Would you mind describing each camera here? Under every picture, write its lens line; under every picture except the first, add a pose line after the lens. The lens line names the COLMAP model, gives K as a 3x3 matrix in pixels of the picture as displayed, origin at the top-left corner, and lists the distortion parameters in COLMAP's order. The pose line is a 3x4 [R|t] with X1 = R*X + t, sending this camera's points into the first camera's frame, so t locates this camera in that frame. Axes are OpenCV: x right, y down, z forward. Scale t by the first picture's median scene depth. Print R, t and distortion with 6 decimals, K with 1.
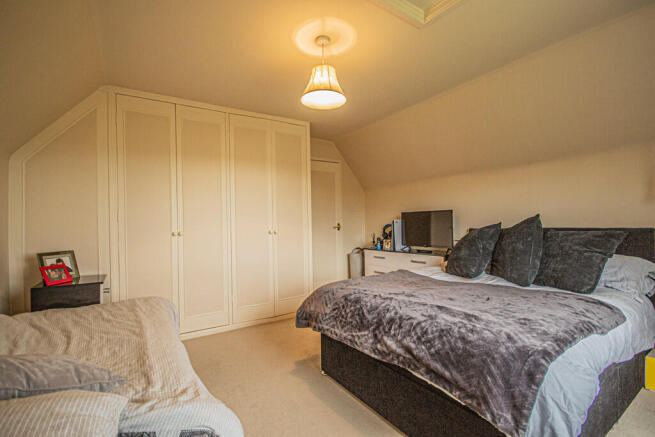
lens RADIAL K [[288.9, 0, 325.2], [0, 288.9, 221.0], [0, 0, 1]] dist [0.000519, 0.000052]
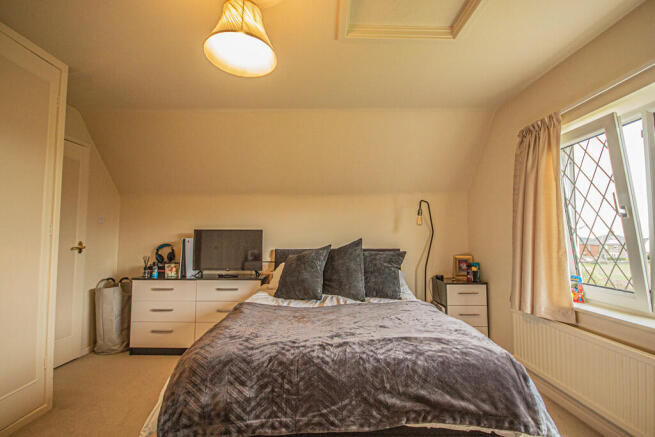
lens RADIAL K [[288.9, 0, 325.2], [0, 288.9, 221.0], [0, 0, 1]] dist [0.000519, 0.000052]
pose [[0.561608, 0.067003, 0.824686, -0.377606], [-0.020009, 0.997524, -0.067419, -0.011643], [-0.827161, 0.021362, 0.561558, 0.456944]]
